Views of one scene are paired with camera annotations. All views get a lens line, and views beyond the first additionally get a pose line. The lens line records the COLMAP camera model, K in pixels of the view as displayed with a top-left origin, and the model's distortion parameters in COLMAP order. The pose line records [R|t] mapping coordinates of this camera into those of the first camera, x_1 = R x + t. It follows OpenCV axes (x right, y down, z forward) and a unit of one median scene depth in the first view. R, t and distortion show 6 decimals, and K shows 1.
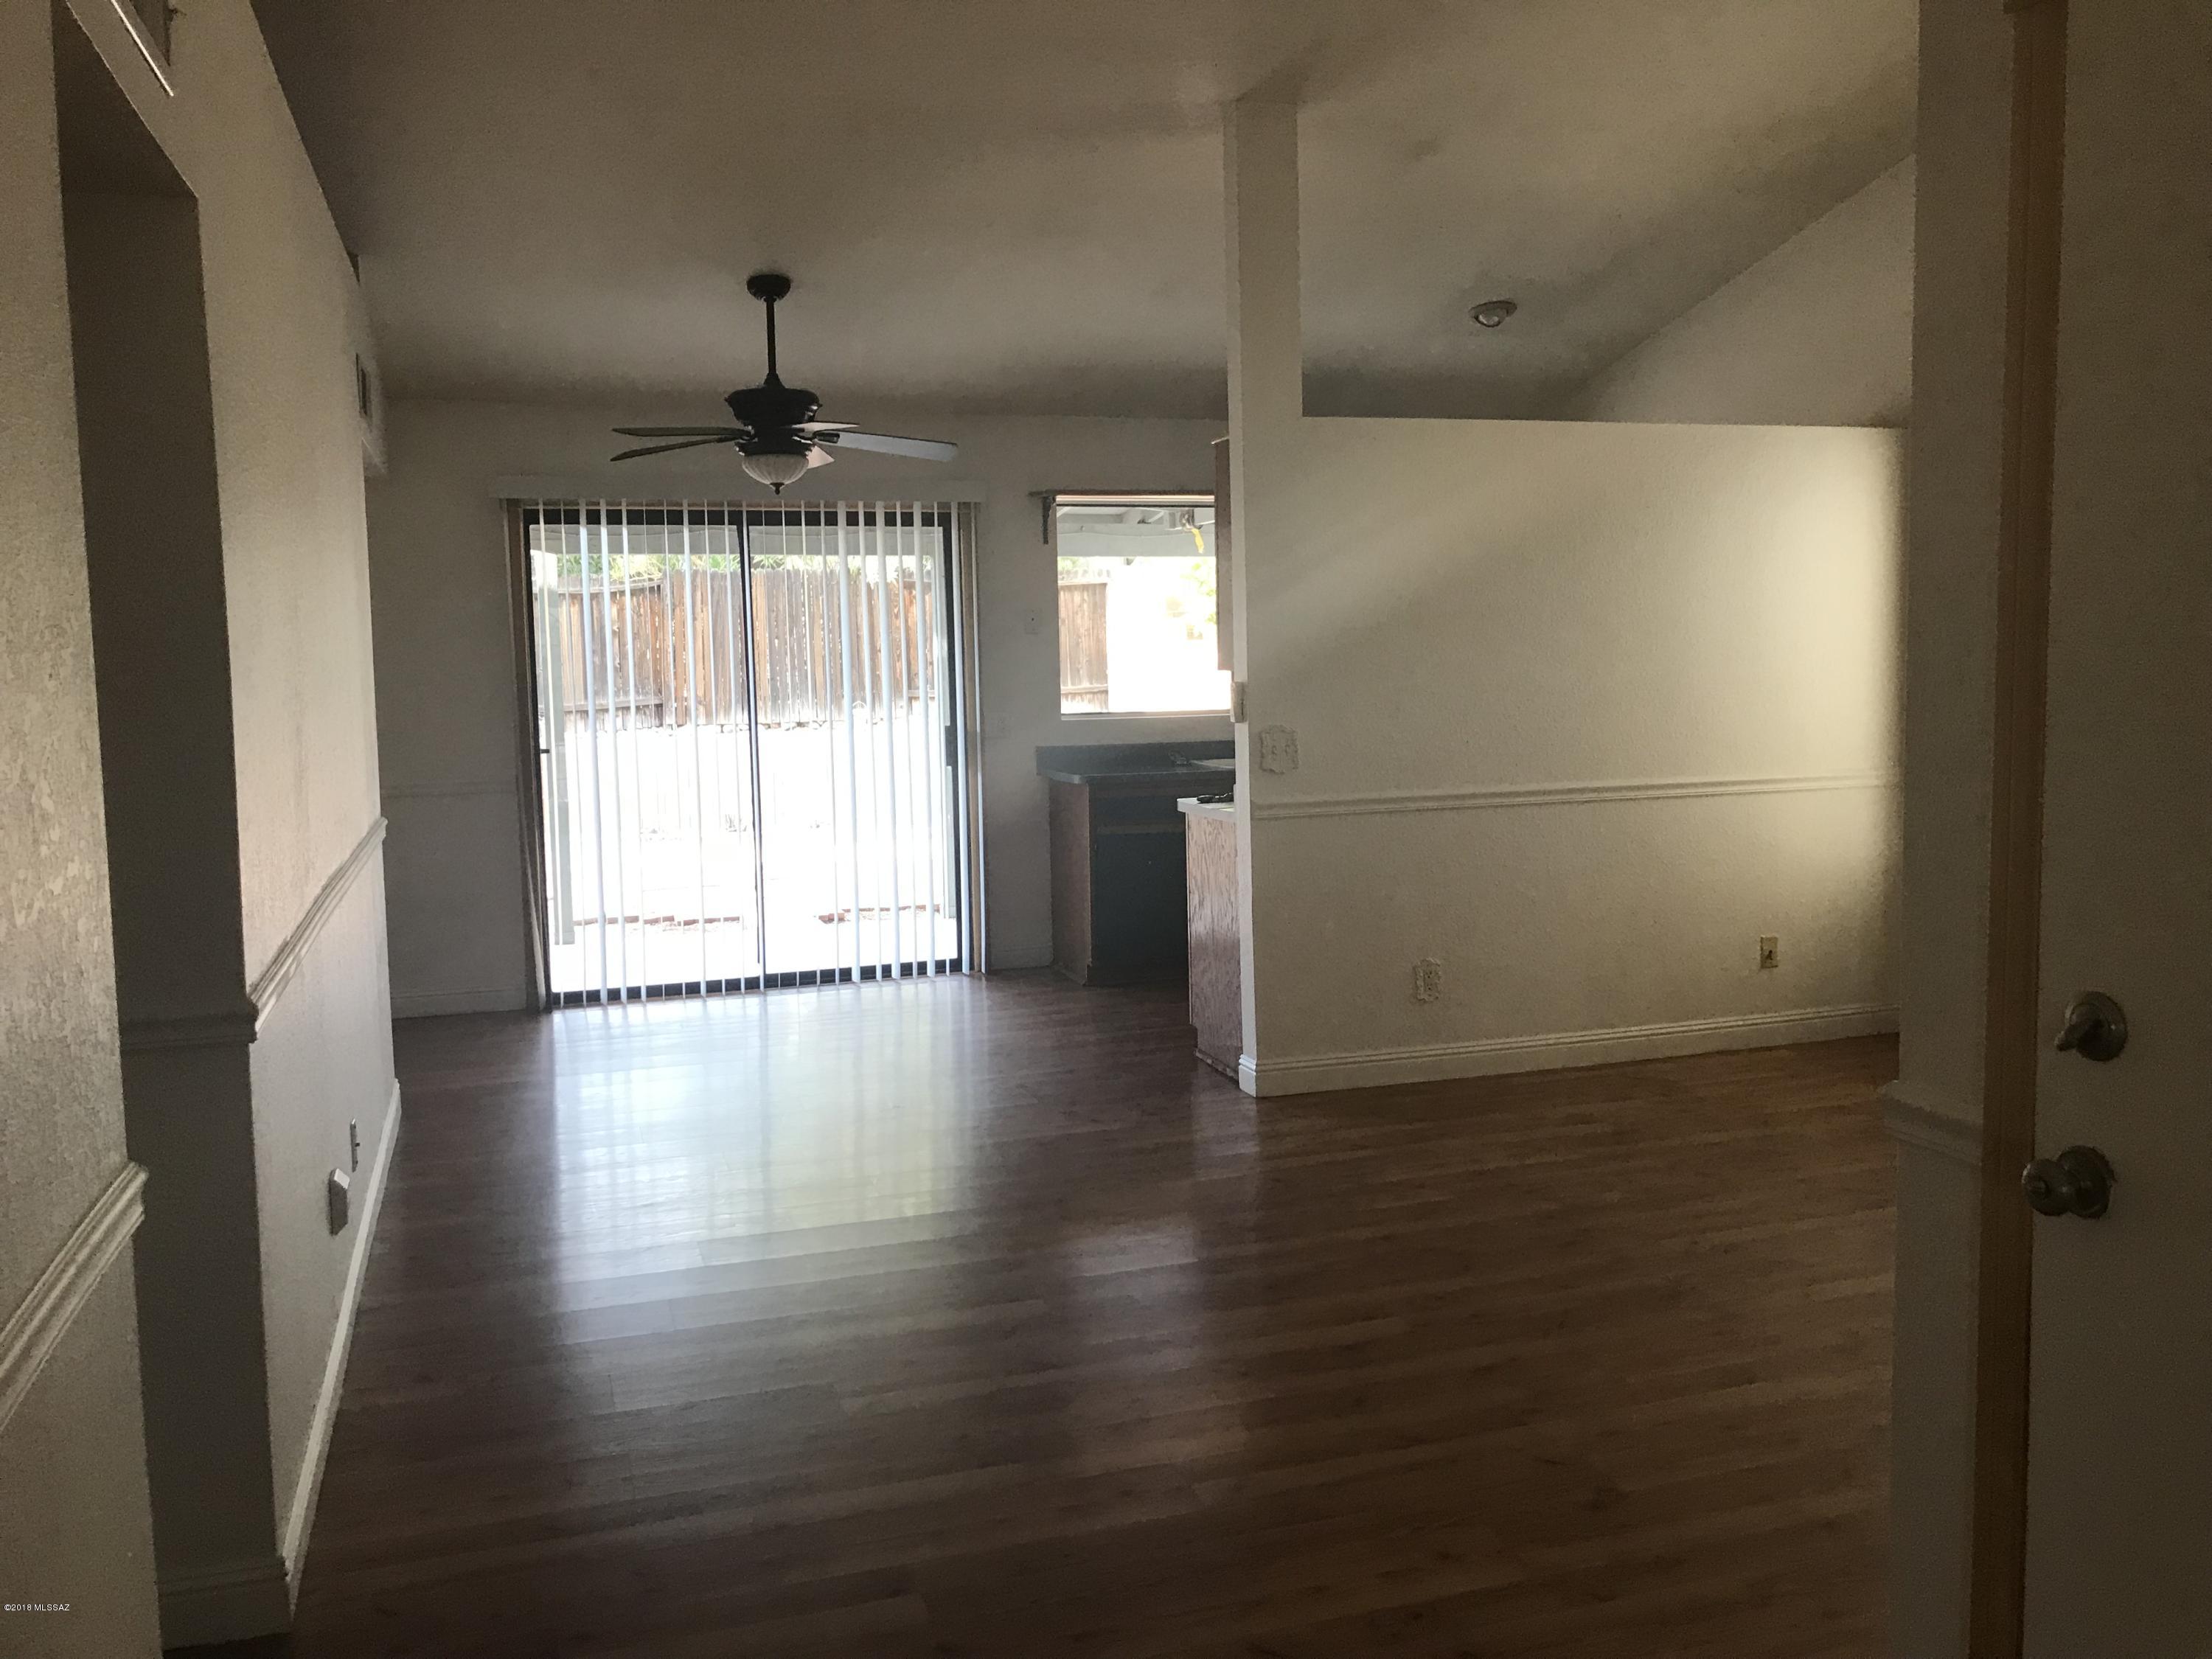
lens RADIAL K [[1814.9, 0, 1149.4], [0, 1814.9, 817.3], [0, 0, 1]] dist [0.103649, -0.148519]
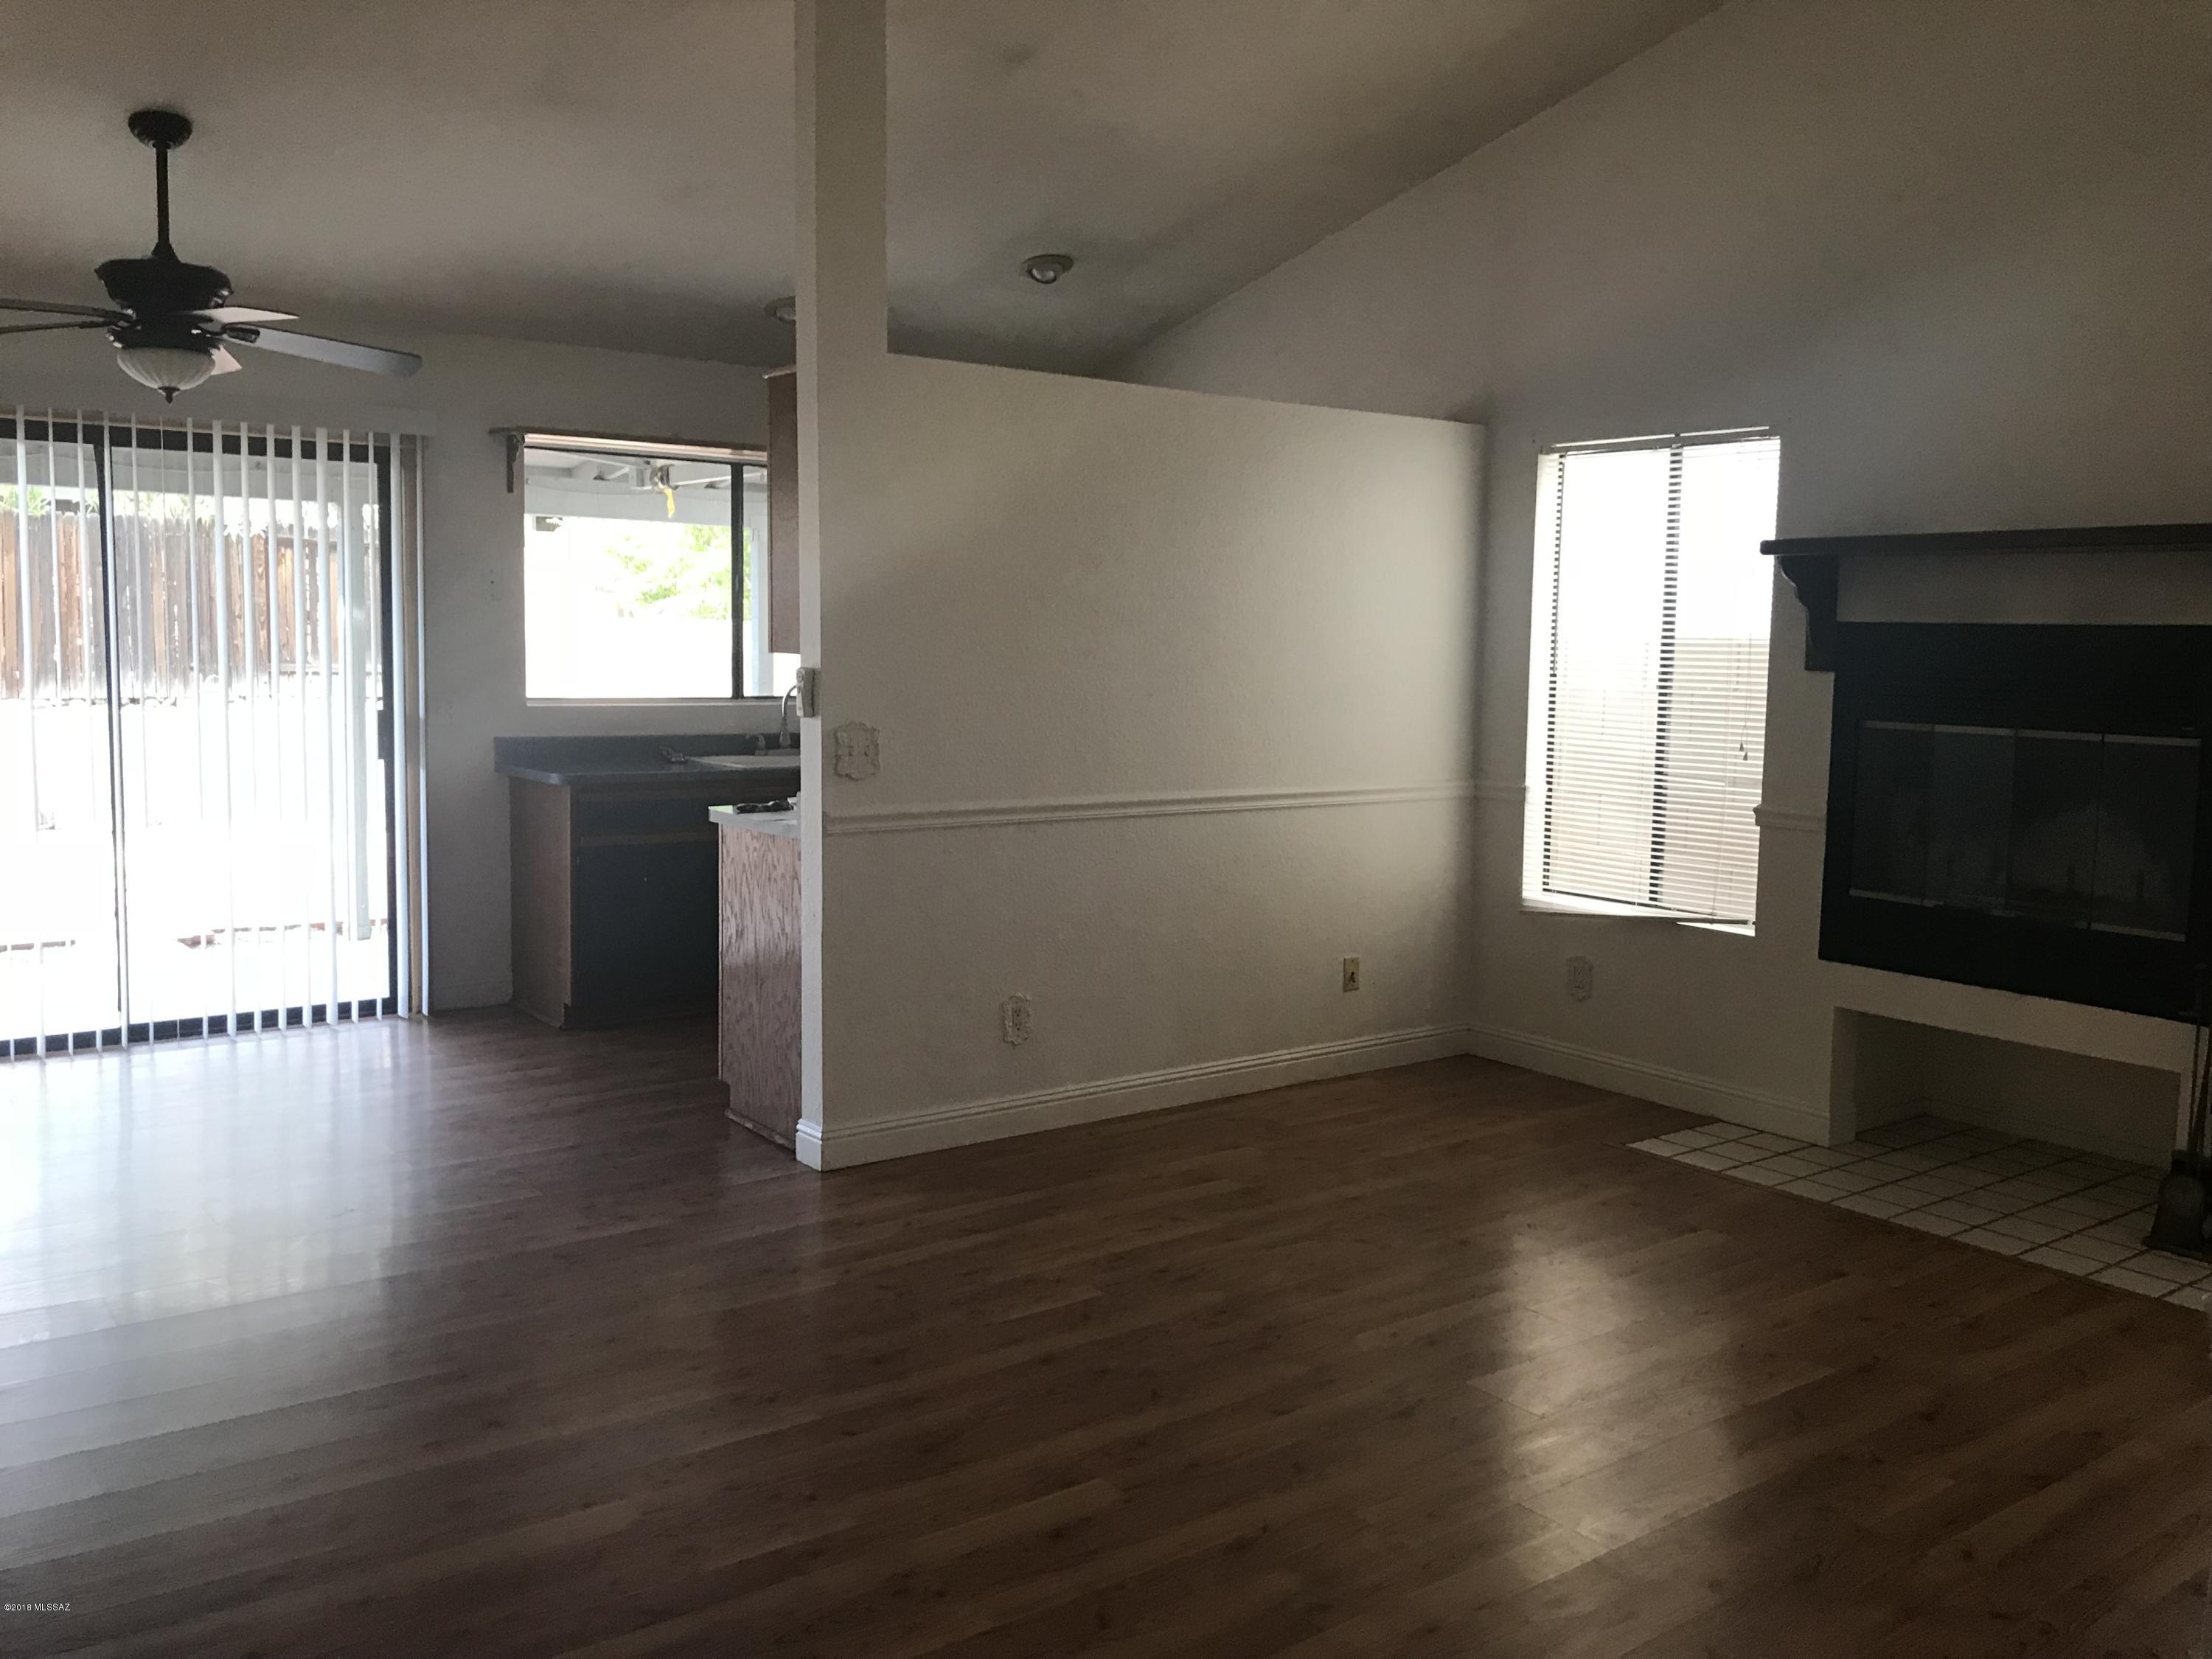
lens RADIAL K [[1822.1, 0, 1111.6], [0, 1822.1, 808.4], [0, 0, 1]] dist [0.016439, -0.002514]
pose [[0.950424, 0.004815, 0.310918, -0.065721], [-0.005202, 0.999986, 0.000414, -0.010368], [-0.310912, -0.002010, 0.950437, 0.152158]]
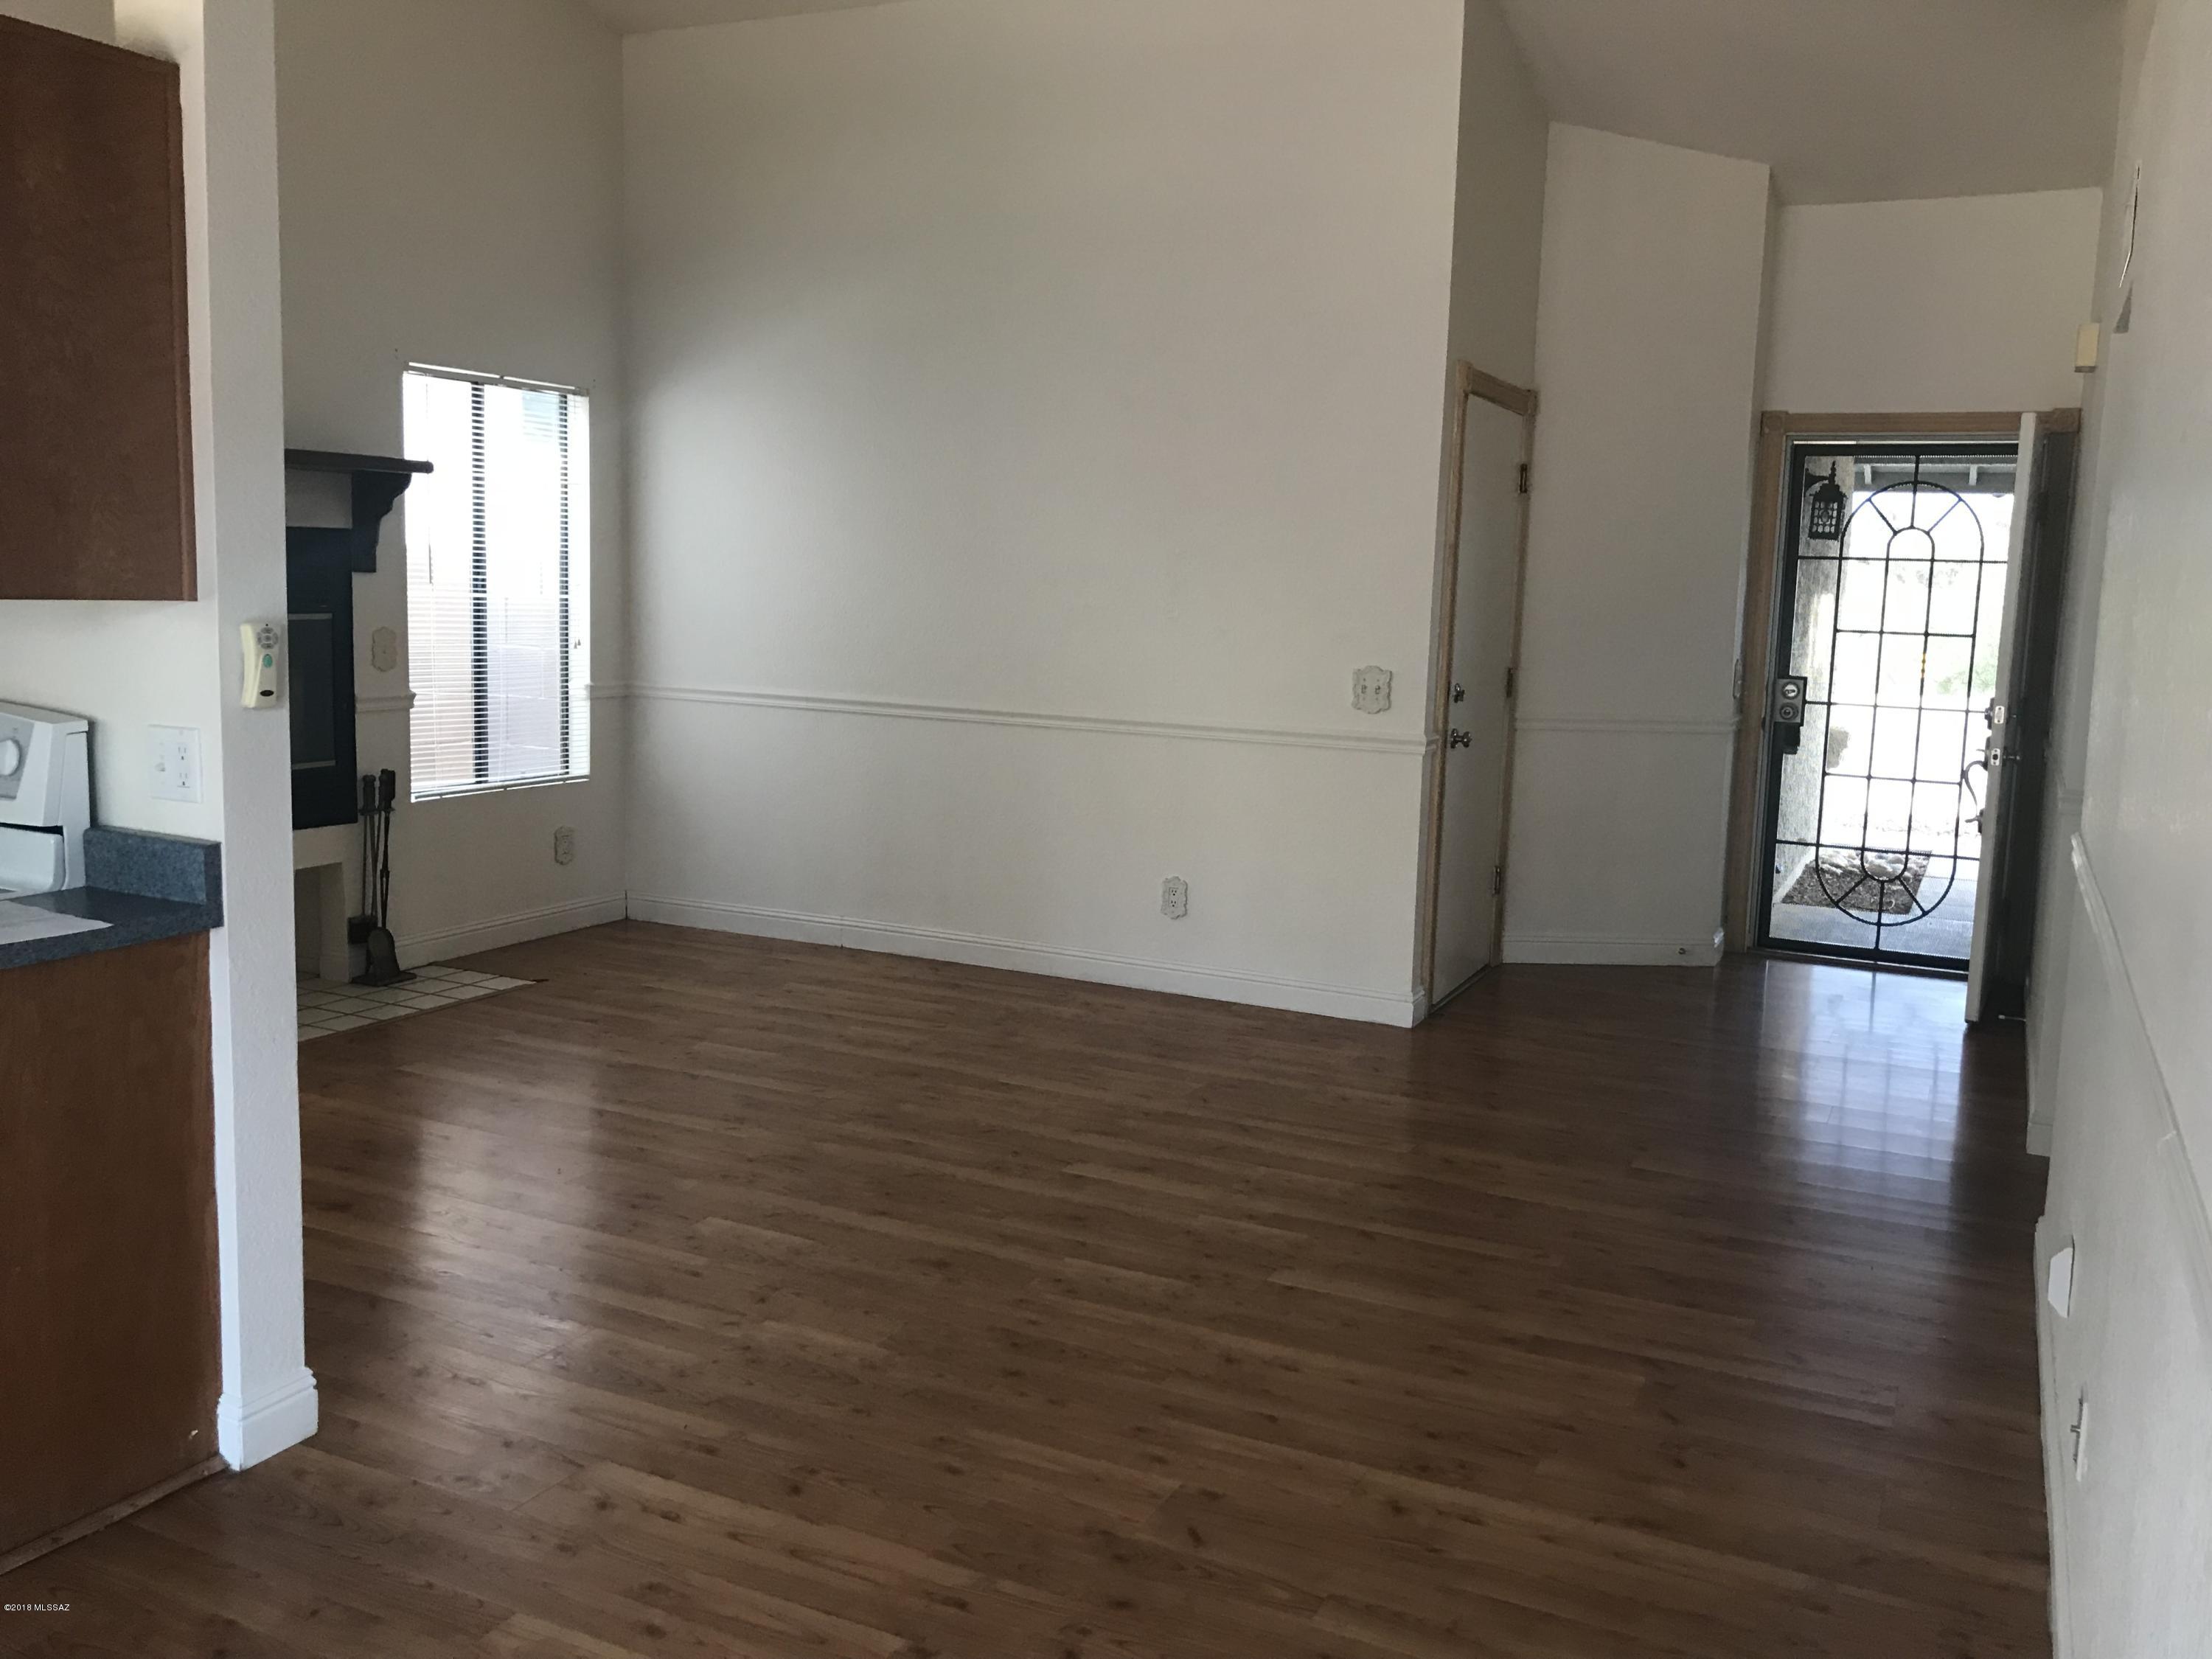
lens RADIAL K [[1822.1, 0, 1111.6], [0, 1822.1, 808.4], [0, 0, 1]] dist [0.016439, -0.002514]
pose [[-0.704742, -0.097667, 0.702709, -0.399440], [0.048660, 0.981493, 0.185215, -0.093506], [-0.707793, 0.164722, -0.686946, 1.046224]]
